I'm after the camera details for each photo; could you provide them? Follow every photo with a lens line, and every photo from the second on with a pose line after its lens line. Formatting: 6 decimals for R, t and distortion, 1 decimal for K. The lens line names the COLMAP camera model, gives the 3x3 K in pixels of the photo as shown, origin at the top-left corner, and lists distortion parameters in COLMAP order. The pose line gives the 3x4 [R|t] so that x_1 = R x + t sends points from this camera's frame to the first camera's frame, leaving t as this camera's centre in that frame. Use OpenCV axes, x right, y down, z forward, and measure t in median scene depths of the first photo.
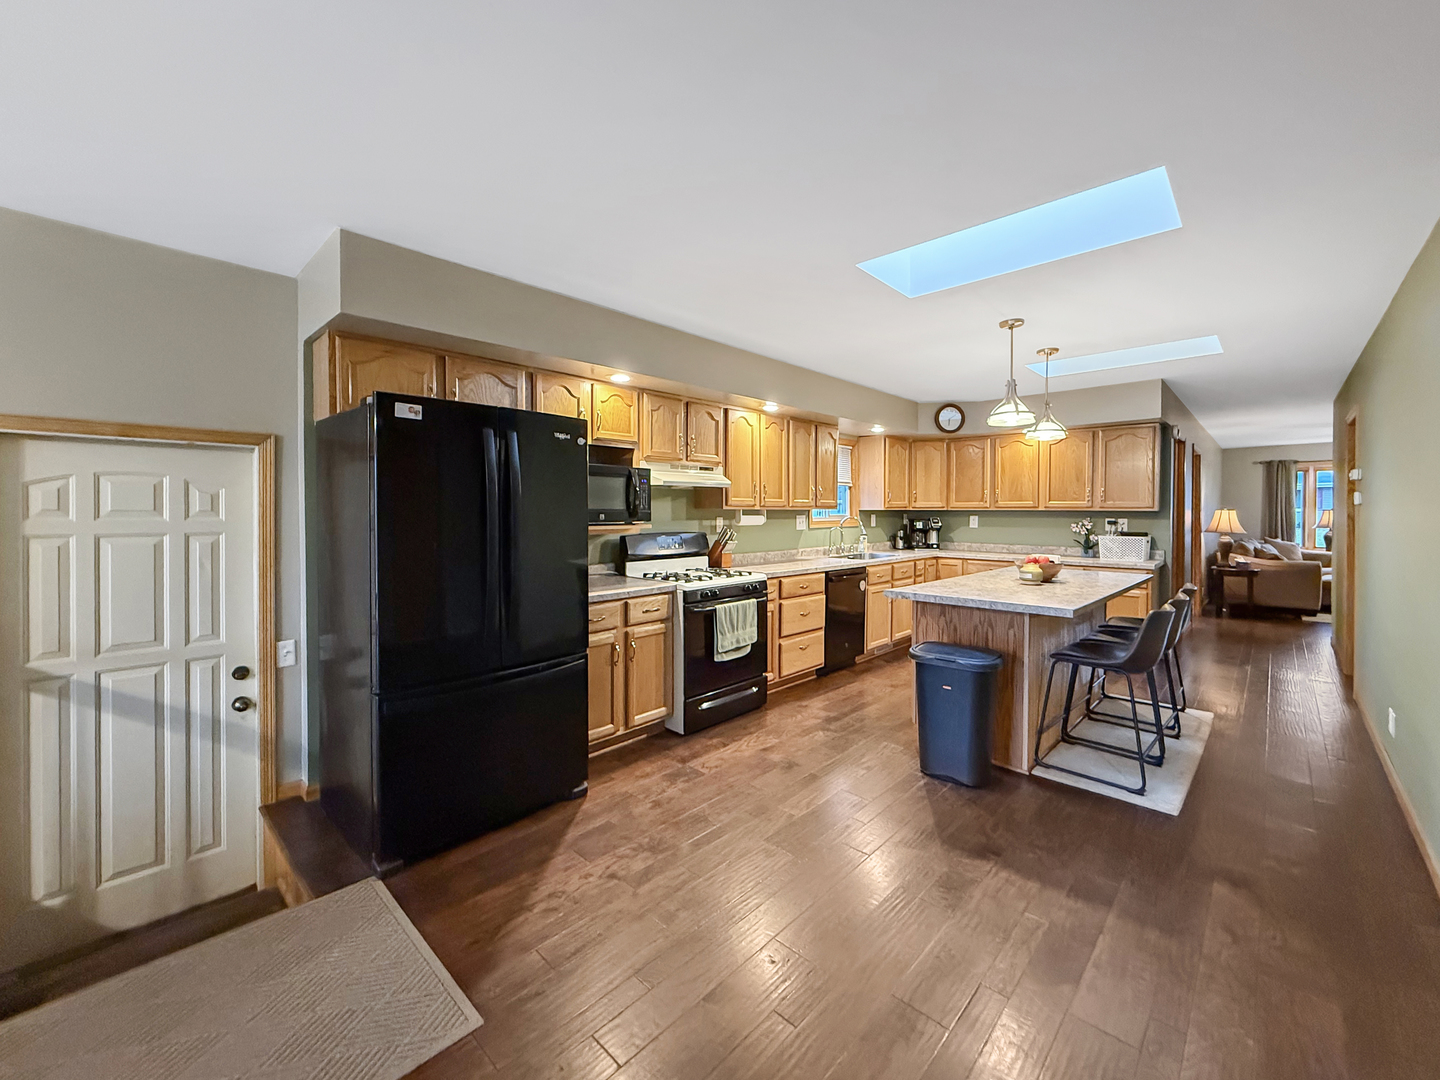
lens RADIAL K [[582.2, 0, 665.3], [0, 582.2, 518.0], [0, 0, 1]] dist [-0.000164, 0.000251]
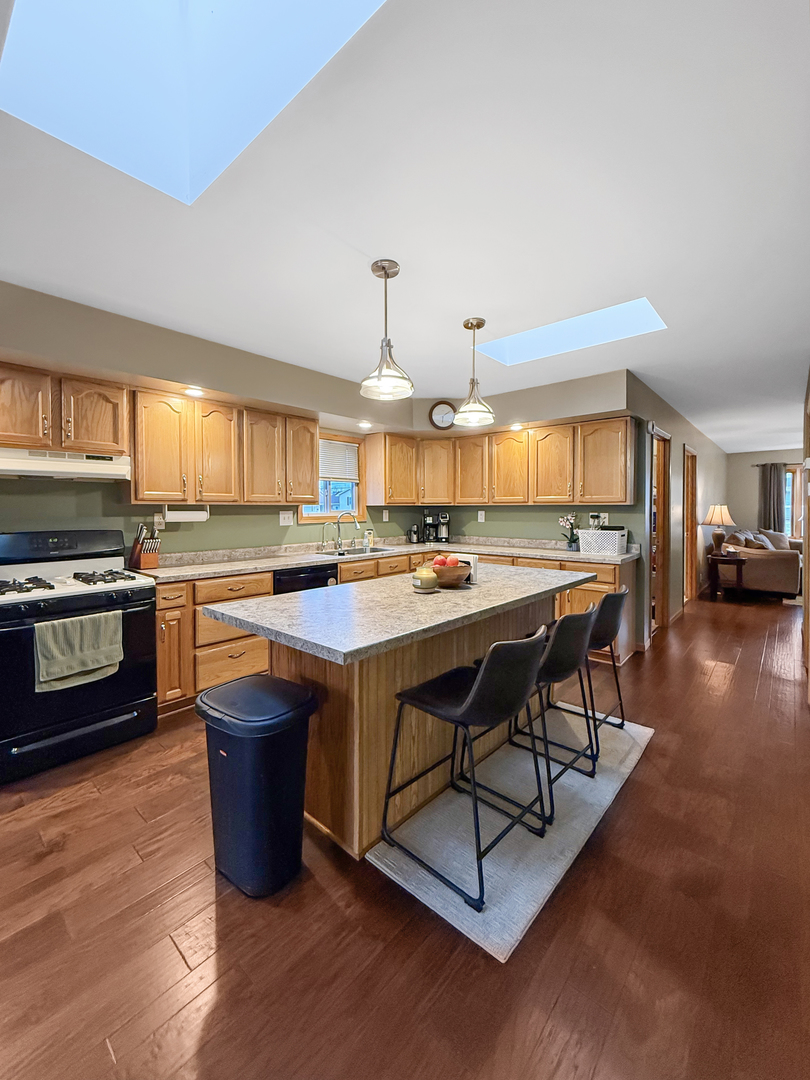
lens RADIAL K [[451.3, 0, 355.6], [0, 451.3, 514.7], [0, 0, 1]] dist [0.000837, 0.000170]
pose [[0.999011, -0.004683, 0.044214, 0.413878], [0.004661, 0.999989, 0.000613, 0.002433], [-0.044216, -0.000406, 0.999022, 0.298302]]
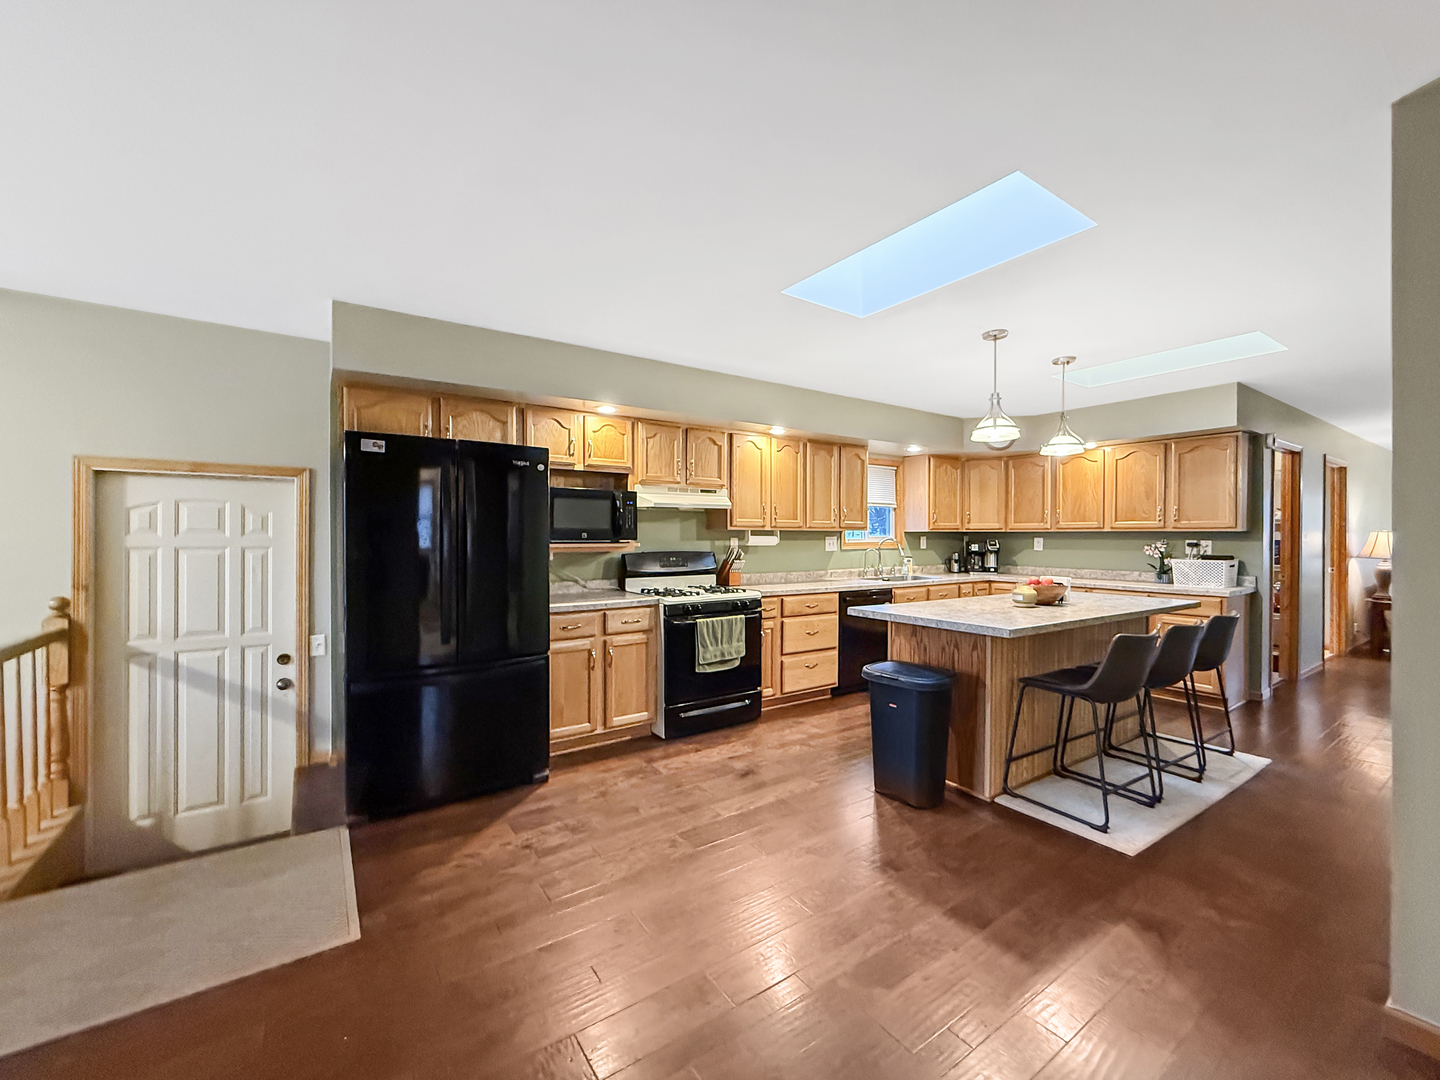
lens RADIAL K [[567.3, 0, 670.3], [0, 567.3, 539.9], [0, 0, 1]] dist [0.000532, -0.000277]
pose [[0.980294, 0.001213, -0.197538, 0.201109], [-0.002308, 0.999983, -0.005315, 0.009055], [0.197529, 0.005666, 0.980281, -0.019708]]
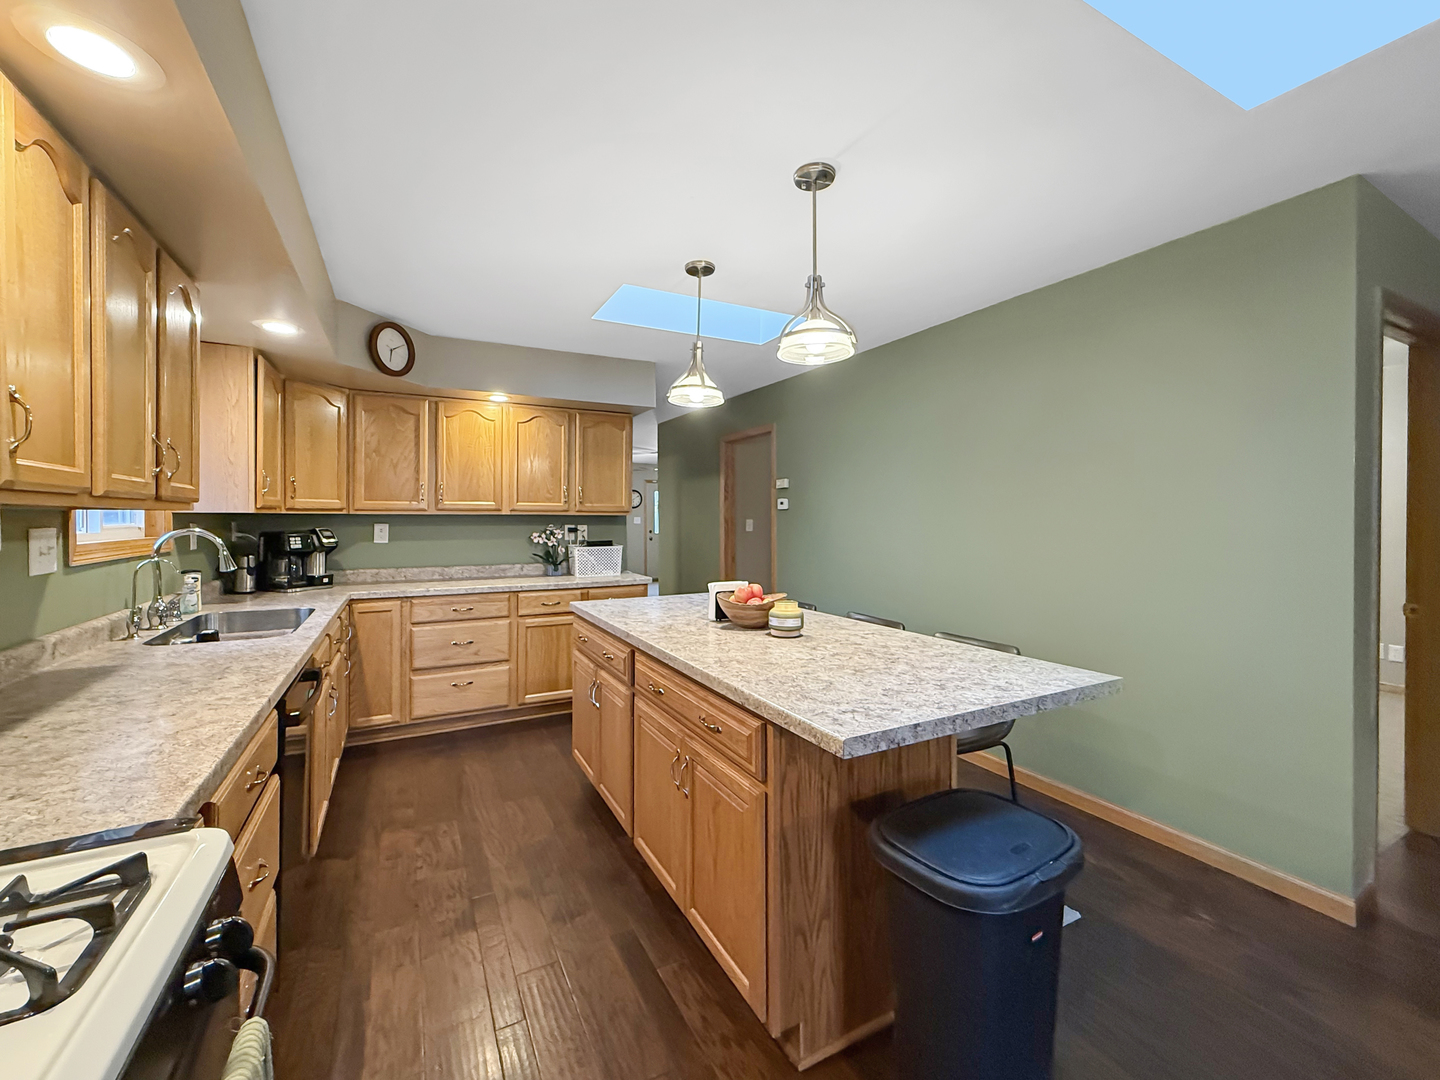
lens RADIAL K [[608.0, 0, 765.1], [0, 608.0, 519.9], [0, 0, 1]] dist [0.000389, 0.000068]
pose [[0.233623, -0.004986, 0.972315, 0.011219], [0.012632, 0.999918, 0.002092, -0.006035], [-0.972245, 0.011794, 0.233667, 0.721046]]
